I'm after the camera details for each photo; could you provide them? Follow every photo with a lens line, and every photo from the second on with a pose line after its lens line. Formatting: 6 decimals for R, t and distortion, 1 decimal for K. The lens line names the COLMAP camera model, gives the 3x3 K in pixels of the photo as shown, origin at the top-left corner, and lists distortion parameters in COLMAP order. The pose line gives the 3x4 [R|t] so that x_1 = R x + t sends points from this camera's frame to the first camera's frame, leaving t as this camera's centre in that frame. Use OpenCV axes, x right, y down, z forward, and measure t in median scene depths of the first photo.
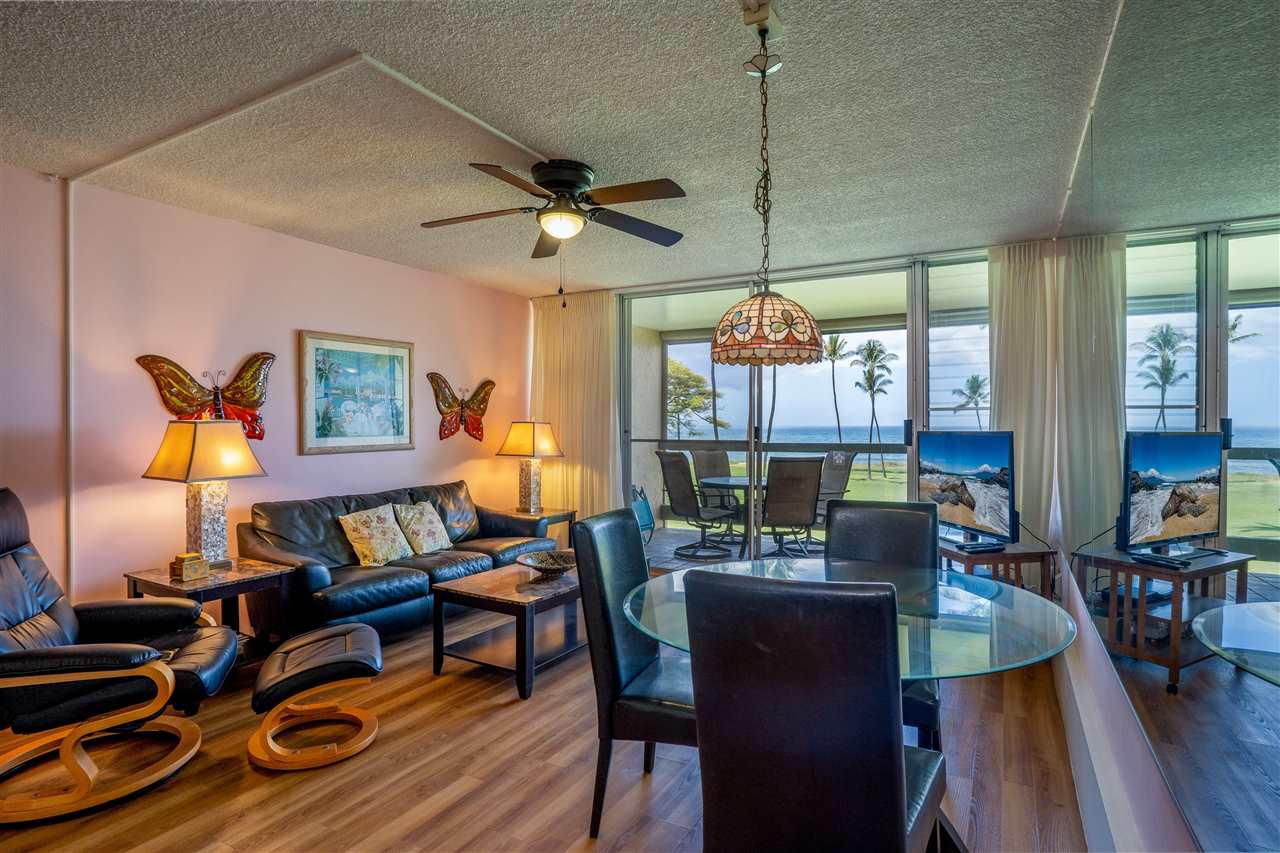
lens RADIAL K [[676.4, 0, 635.1], [0, 676.4, 426.9], [0, 0, 1]] dist [-0.077115, 0.039981]
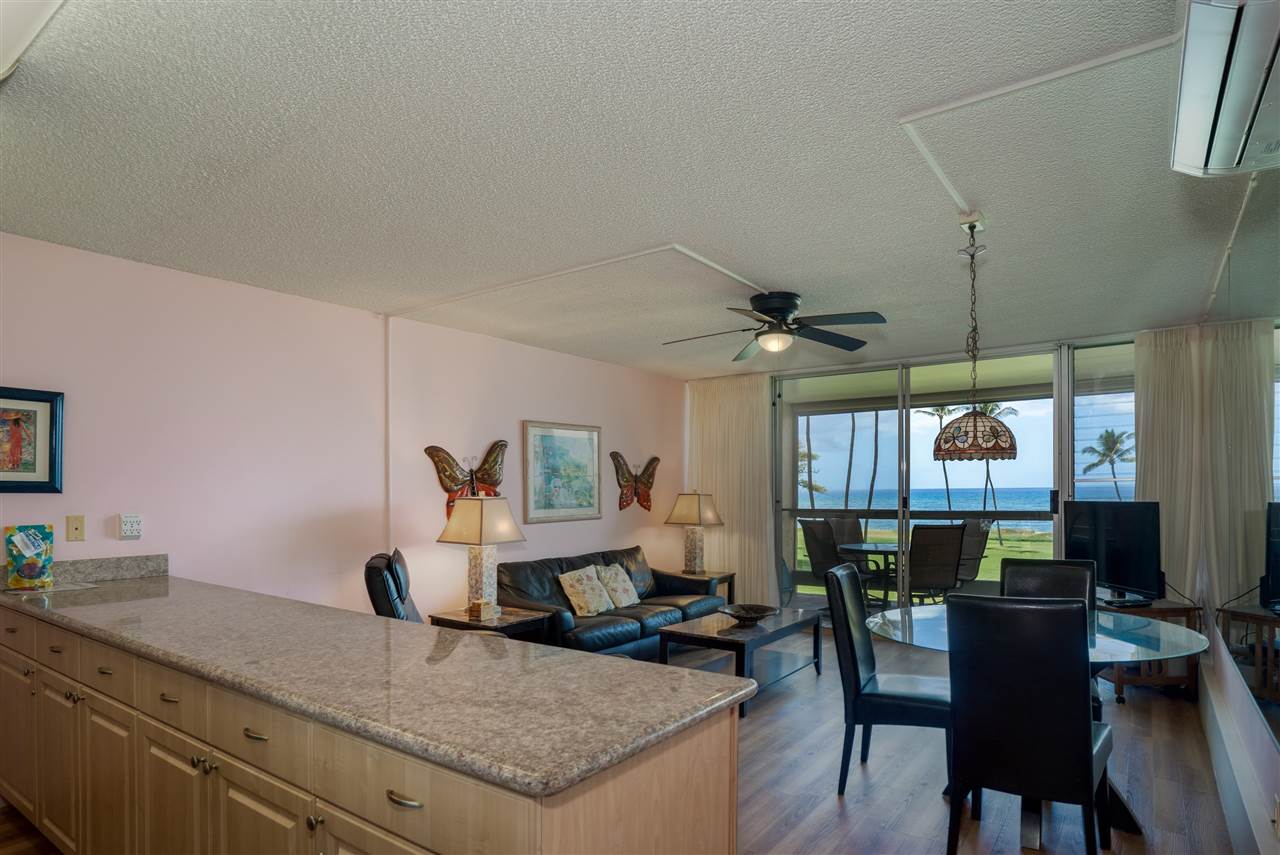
lens RADIAL K [[721.6, 0, 613.3], [0, 721.6, 495.0], [0, 0, 1]] dist [-0.082761, 0.045217]
pose [[0.989774, -0.005505, -0.142535, -0.159838], [0.006199, 0.999971, 0.004430, -0.015100], [0.142507, -0.005268, 0.989780, -0.273986]]
